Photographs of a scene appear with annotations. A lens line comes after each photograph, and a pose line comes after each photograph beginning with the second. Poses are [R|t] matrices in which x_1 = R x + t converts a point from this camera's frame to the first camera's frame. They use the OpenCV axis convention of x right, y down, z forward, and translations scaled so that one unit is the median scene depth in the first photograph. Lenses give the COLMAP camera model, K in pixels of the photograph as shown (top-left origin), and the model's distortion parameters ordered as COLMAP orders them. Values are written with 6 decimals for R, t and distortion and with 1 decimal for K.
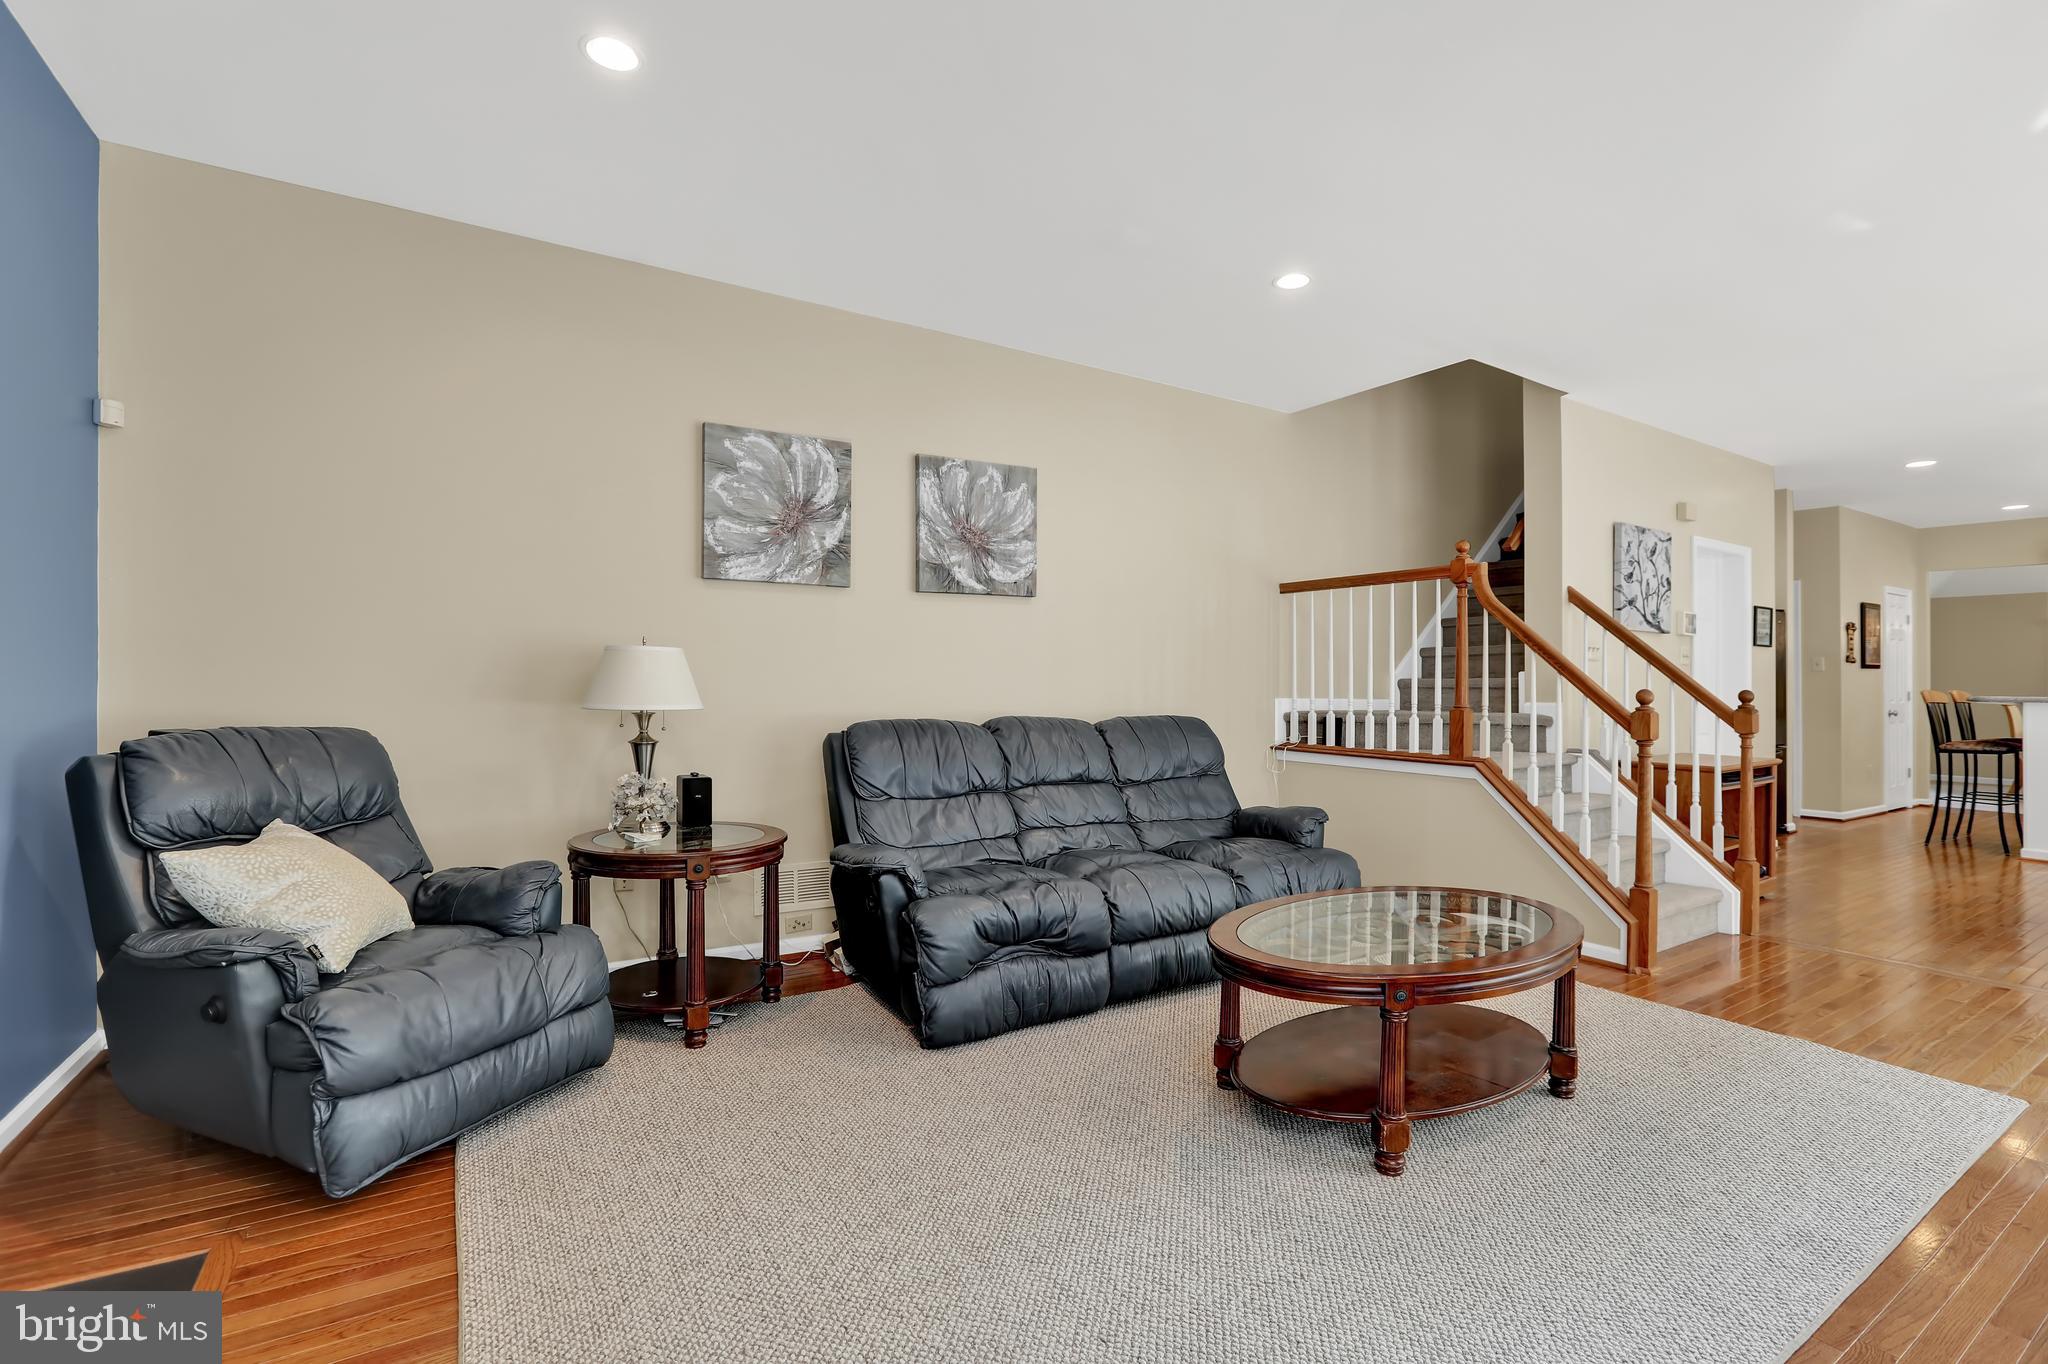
lens RADIAL K [[938.4, 0, 1030.5], [0, 938.4, 681.5], [0, 0, 1]] dist [-0.043039, 0.006925]
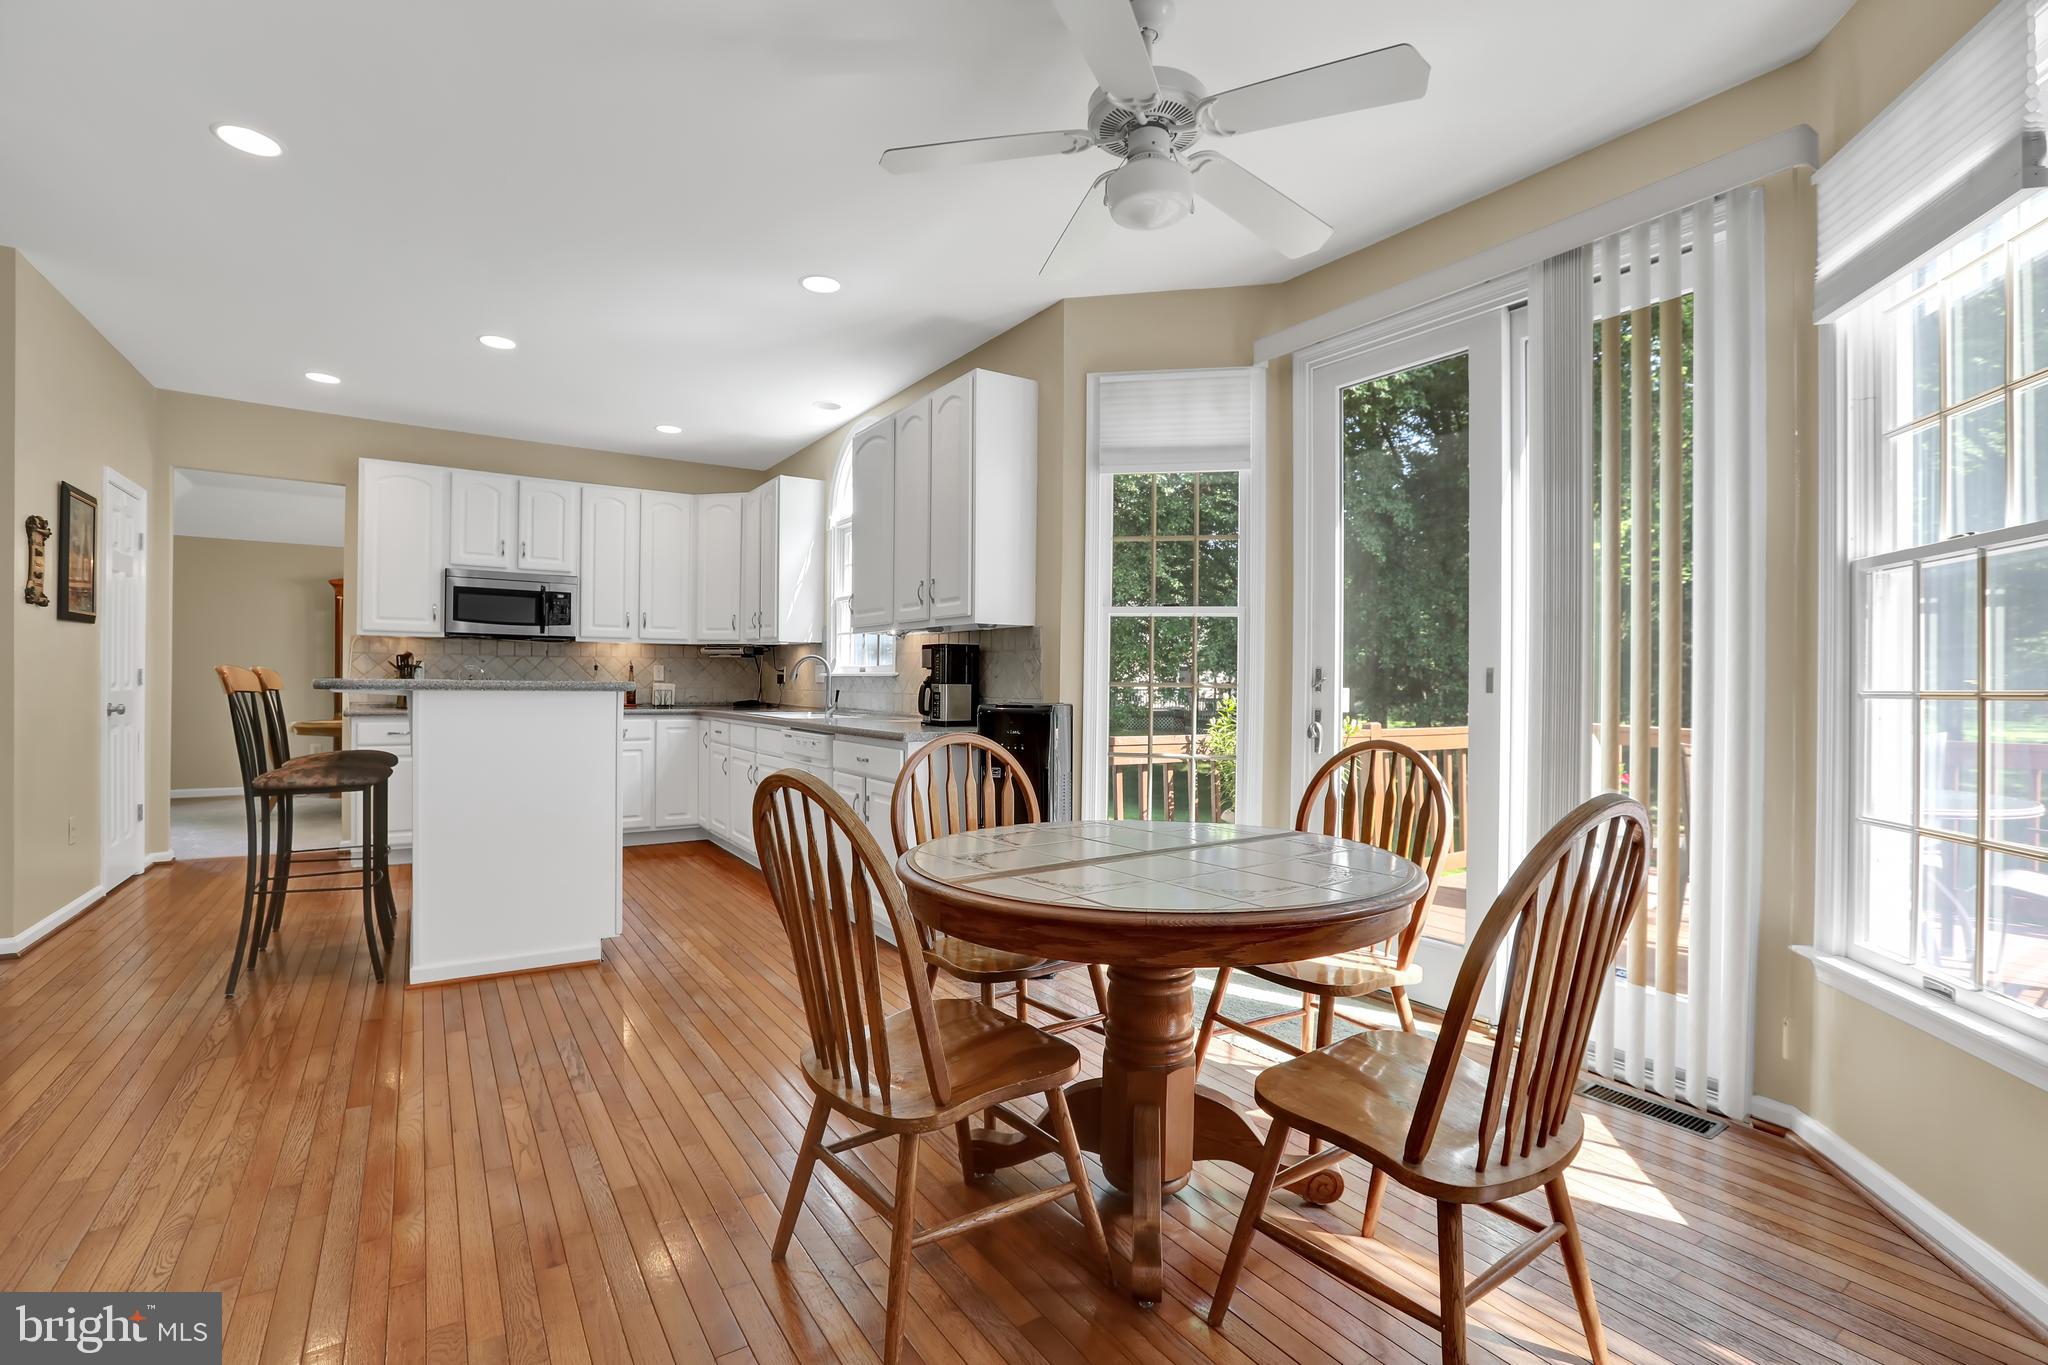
lens RADIAL K [[938.4, 0, 1053.7], [0, 938.4, 683.9], [0, 0, 1]] dist [-0.043039, 0.006925]
pose [[-0.032414, -0.009271, 0.999432, 0.816184], [-0.016401, 0.999827, 0.008743, 0.014647], [-0.999340, -0.016109, -0.032560, 0.947568]]
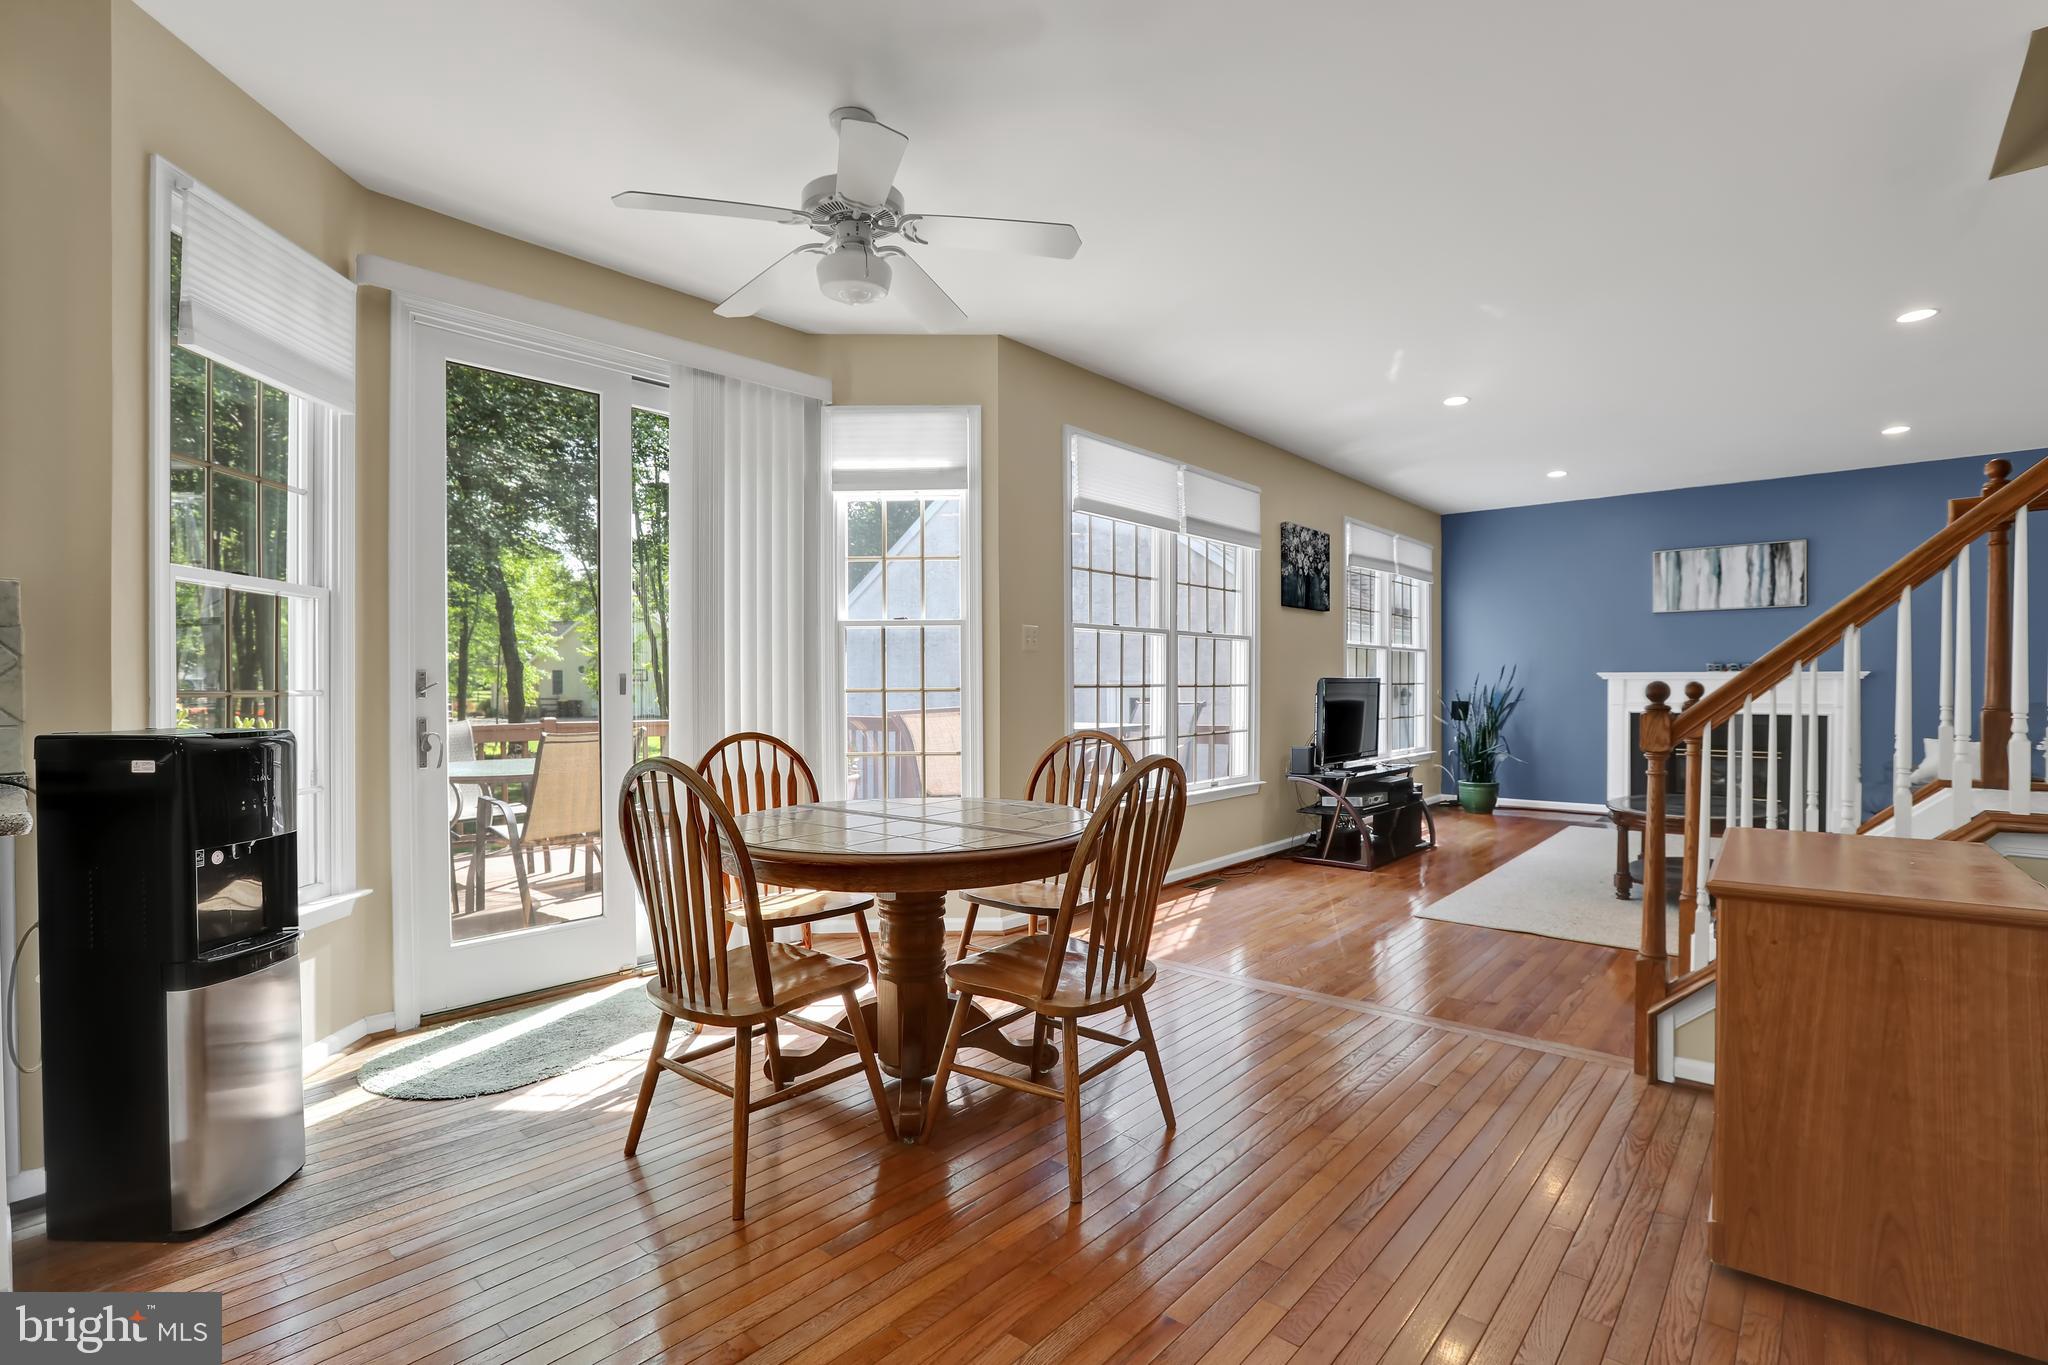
lens RADIAL K [[938.4, 0, 1025.8], [0, 938.4, 692.6], [0, 0, 1]] dist [-0.043039, 0.006925]
pose [[-0.959417, -0.003172, -0.281973, 1.415961], [-0.003538, 0.999993, 0.000787, 0.019346], [0.281968, 0.001753, -0.959422, 1.525561]]
